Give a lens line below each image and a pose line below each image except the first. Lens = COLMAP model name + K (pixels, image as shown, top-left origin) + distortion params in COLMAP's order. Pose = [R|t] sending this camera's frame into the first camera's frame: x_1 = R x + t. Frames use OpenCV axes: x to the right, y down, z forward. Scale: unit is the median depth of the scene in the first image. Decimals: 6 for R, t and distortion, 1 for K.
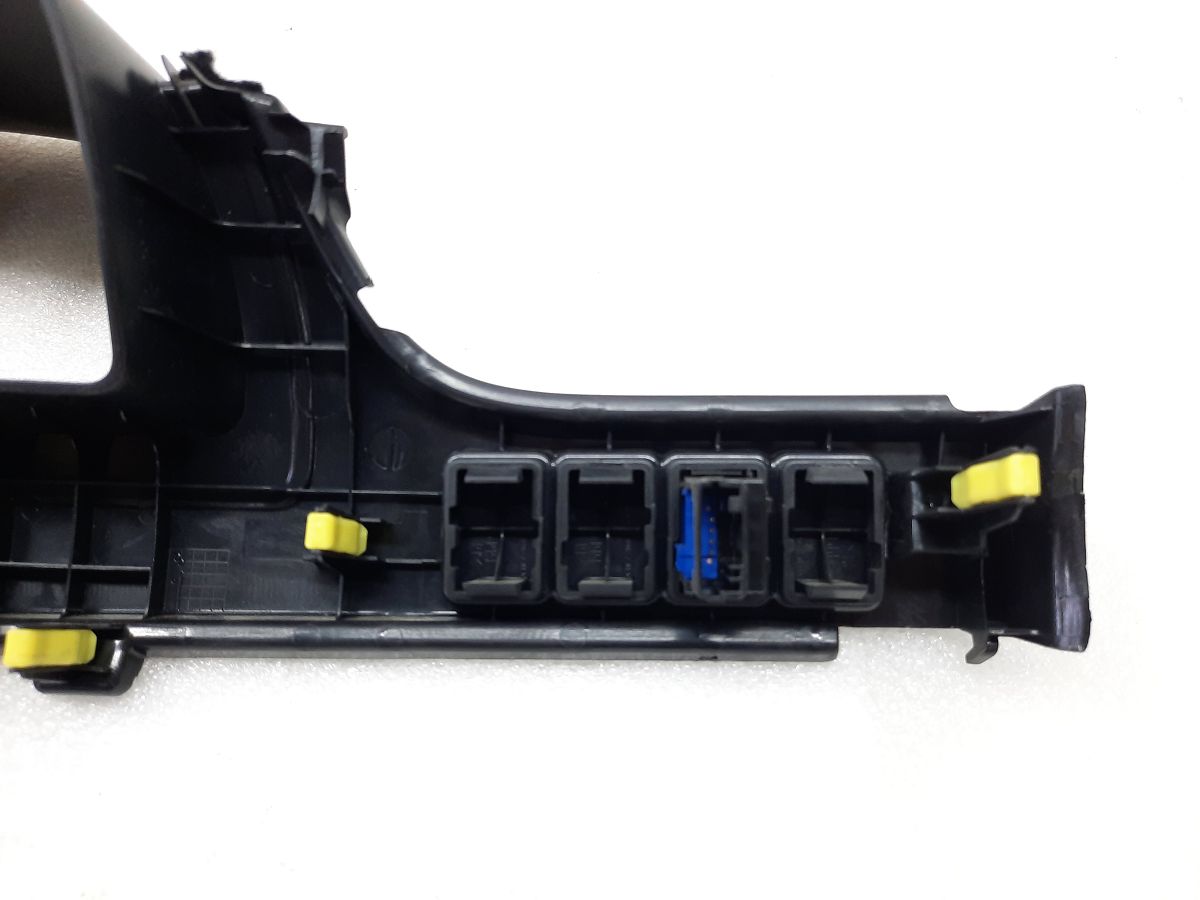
lens RADIAL K [[869.2, 0, 600.0], [0, 869.2, 450.0], [0, 0, 1]] dist [0.018814, -0.000294]
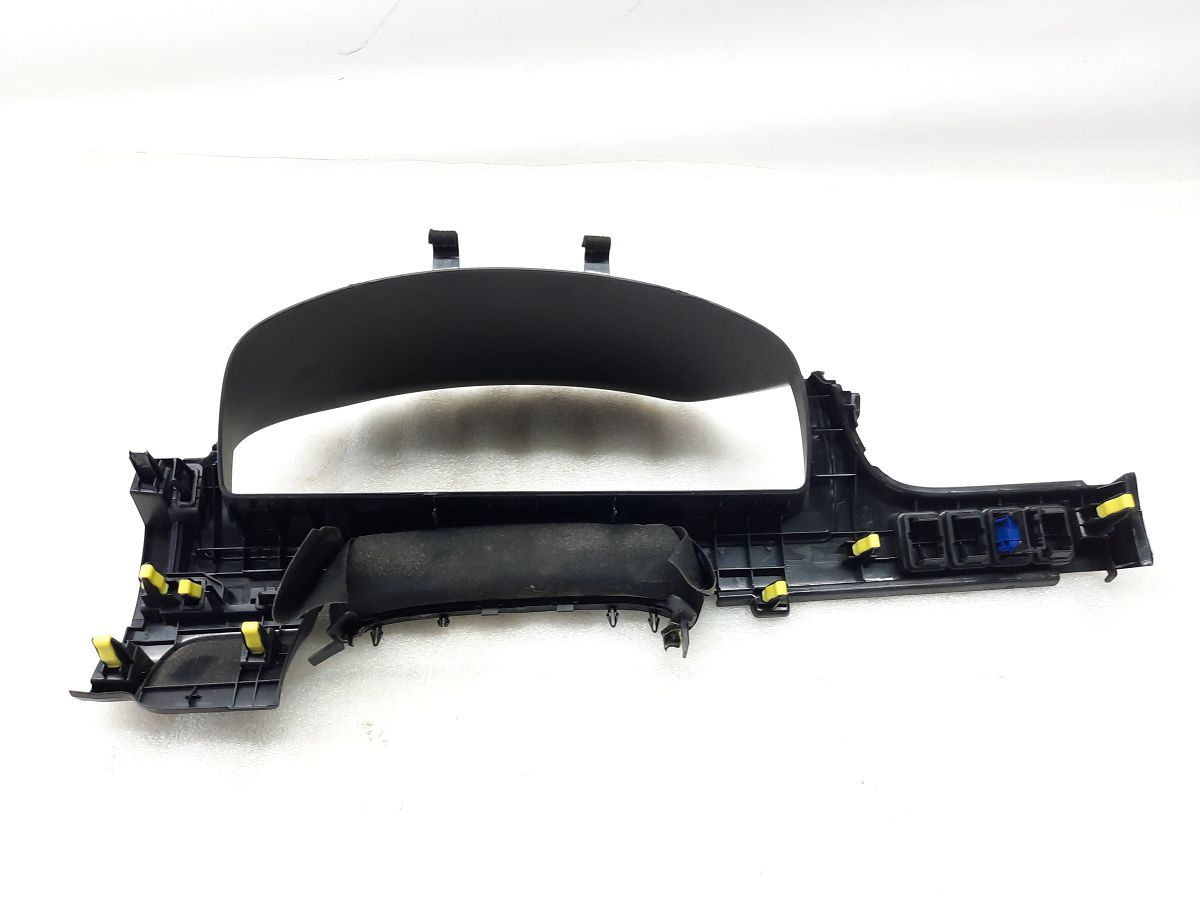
lens RADIAL K [[847.1, 0, 600.8], [0, 847.1, 454.2], [0, 0, 1]] dist [0.007845, 0.000546]
pose [[0.994141, -0.047713, 0.096992, -1.316160], [0.064475, 0.981952, -0.177802, 0.226253], [-0.086758, 0.183014, 0.979275, -1.431944]]
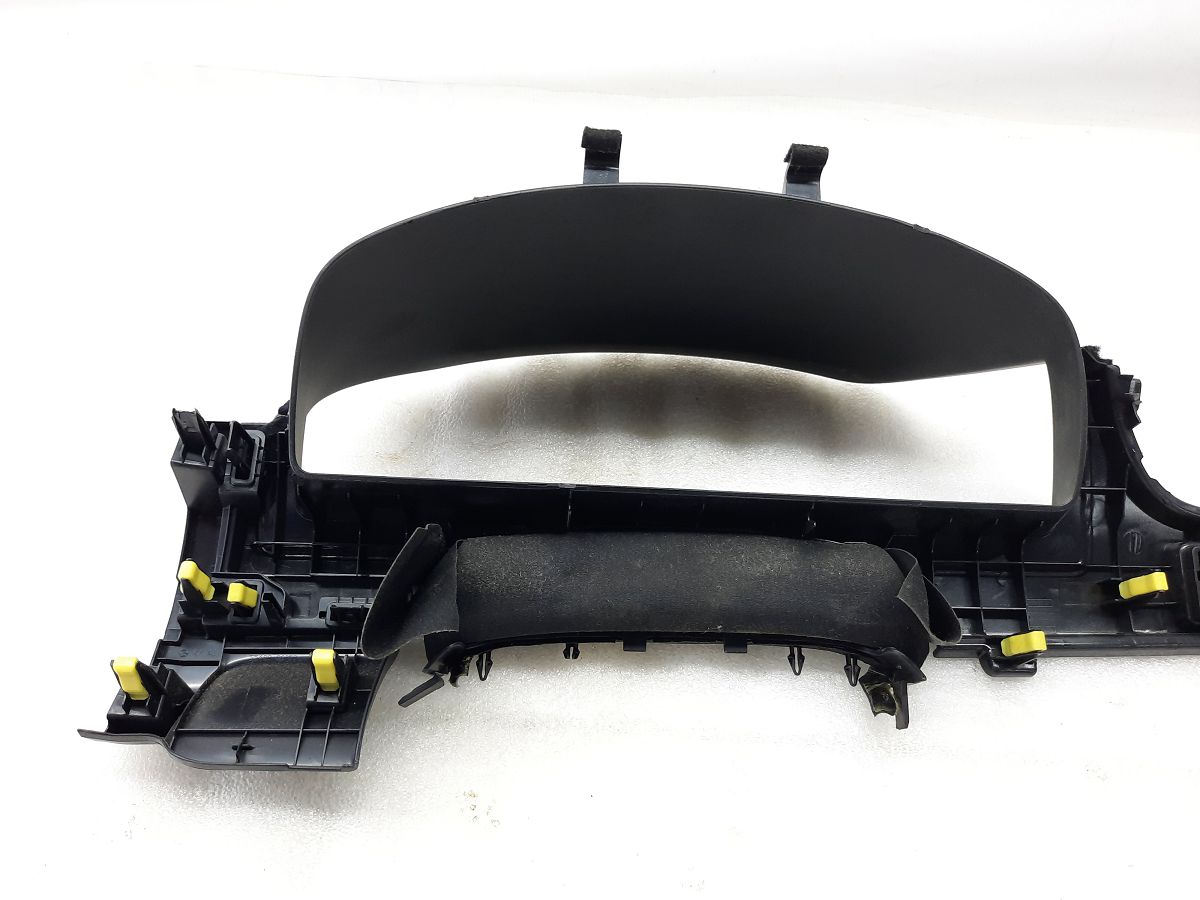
lens RADIAL K [[869.2, 0, 600.0], [0, 869.2, 450.0], [0, 0, 1]] dist [0.018814, -0.000294]
pose [[0.998747, 0.001540, 0.050026, -1.577654], [0.007058, 0.985206, -0.171230, 0.121327], [-0.049550, 0.171369, 0.983960, -0.857298]]
